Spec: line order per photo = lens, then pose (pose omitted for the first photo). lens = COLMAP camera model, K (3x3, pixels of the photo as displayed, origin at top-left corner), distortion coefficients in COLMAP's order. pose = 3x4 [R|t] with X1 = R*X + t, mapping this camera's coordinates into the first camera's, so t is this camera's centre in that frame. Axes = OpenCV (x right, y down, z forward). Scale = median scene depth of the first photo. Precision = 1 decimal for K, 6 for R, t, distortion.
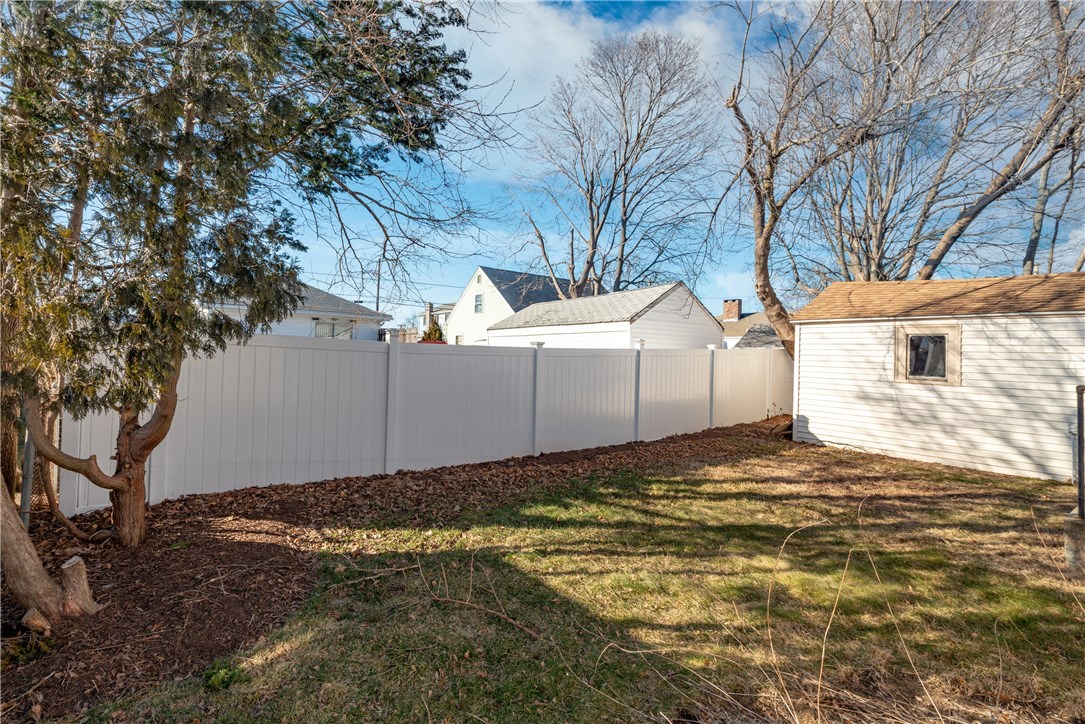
lens RADIAL K [[497.4, 0, 538.3], [0, 497.4, 357.5], [0, 0, 1]] dist [0.002234, 0.000247]
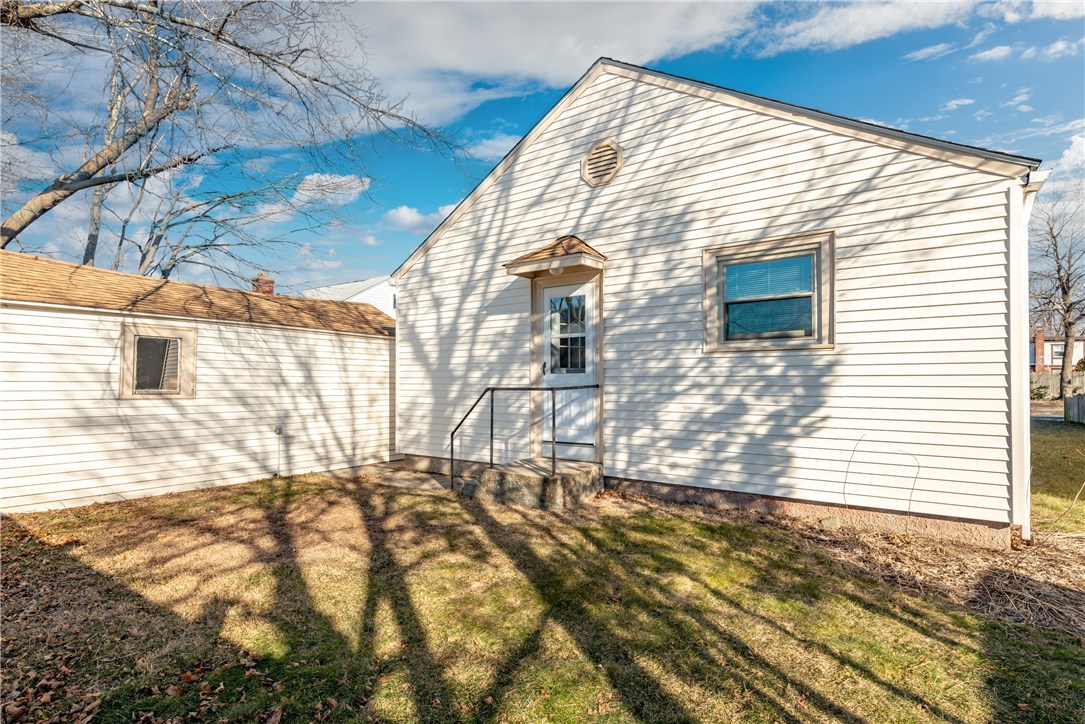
lens RADIAL K [[519.7, 0, 537.5], [0, 519.7, 372.6], [0, 0, 1]] dist [0.006470, 0.000436]
pose [[-0.207171, -0.013155, 0.978216, -0.191152], [-0.006885, 0.999904, 0.011989, -0.003289], [-0.978280, -0.004251, -0.207242, 0.609376]]
